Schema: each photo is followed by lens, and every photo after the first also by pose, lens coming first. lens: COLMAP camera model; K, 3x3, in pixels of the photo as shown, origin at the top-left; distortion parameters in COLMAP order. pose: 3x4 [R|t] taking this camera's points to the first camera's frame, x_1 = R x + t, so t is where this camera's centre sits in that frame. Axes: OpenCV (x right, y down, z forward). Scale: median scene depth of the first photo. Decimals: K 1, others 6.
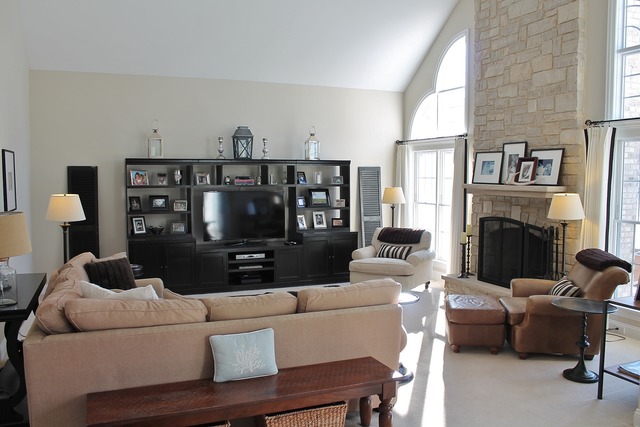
lens RADIAL K [[544.6, 0, 320.0], [0, 544.6, 213.5], [0, 0, 1]] dist [-0.148038, 0.165953]
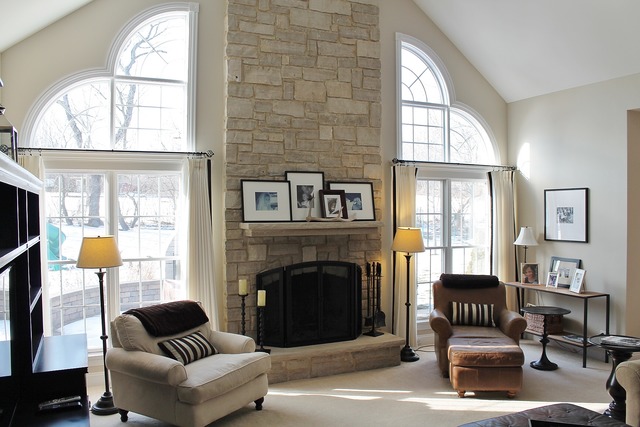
lens RADIAL K [[544.6, 0, 320.0], [0, 544.6, 213.5], [0, 0, 1]] dist [-0.148038, 0.165953]
pose [[-0.028110, -0.008027, 0.999573, -0.512715], [0.076476, 0.997020, 0.010157, -0.076678], [-0.996675, 0.076729, -0.027412, 1.044659]]
